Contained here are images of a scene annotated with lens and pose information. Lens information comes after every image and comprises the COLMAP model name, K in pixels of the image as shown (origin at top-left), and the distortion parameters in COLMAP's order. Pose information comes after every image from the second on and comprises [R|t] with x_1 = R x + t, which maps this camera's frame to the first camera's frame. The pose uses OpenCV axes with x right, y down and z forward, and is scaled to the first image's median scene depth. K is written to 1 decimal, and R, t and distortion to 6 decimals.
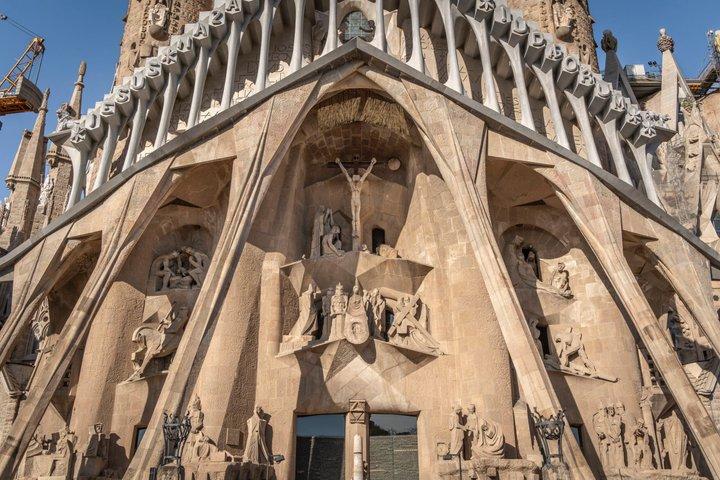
lens RADIAL K [[690.8, 0, 360.0], [0, 690.8, 240.0], [0, 0, 1]] dist [0.014905, 0.005017]
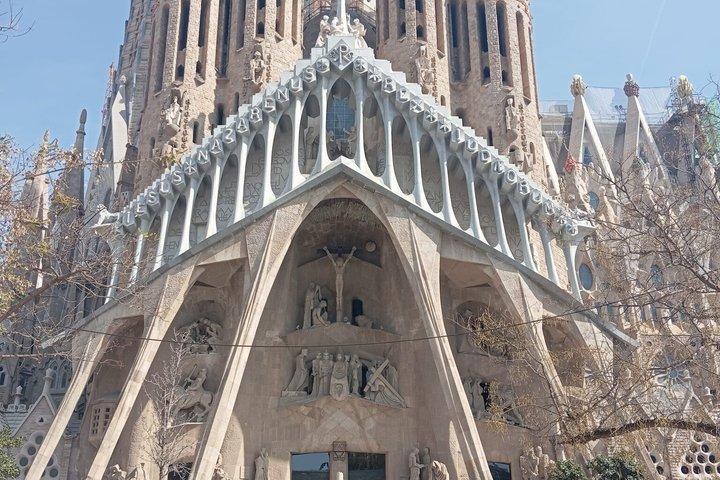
lens RADIAL K [[790.6, 0, 360.0], [0, 790.6, 240.0], [0, 0, 1]] dist [0.055903, -0.026902]
pose [[0.999490, 0.006749, 0.031222, -0.014414], [-0.007952, 0.999224, 0.038573, -0.189910], [-0.030937, -0.038802, 0.998768, -0.434800]]
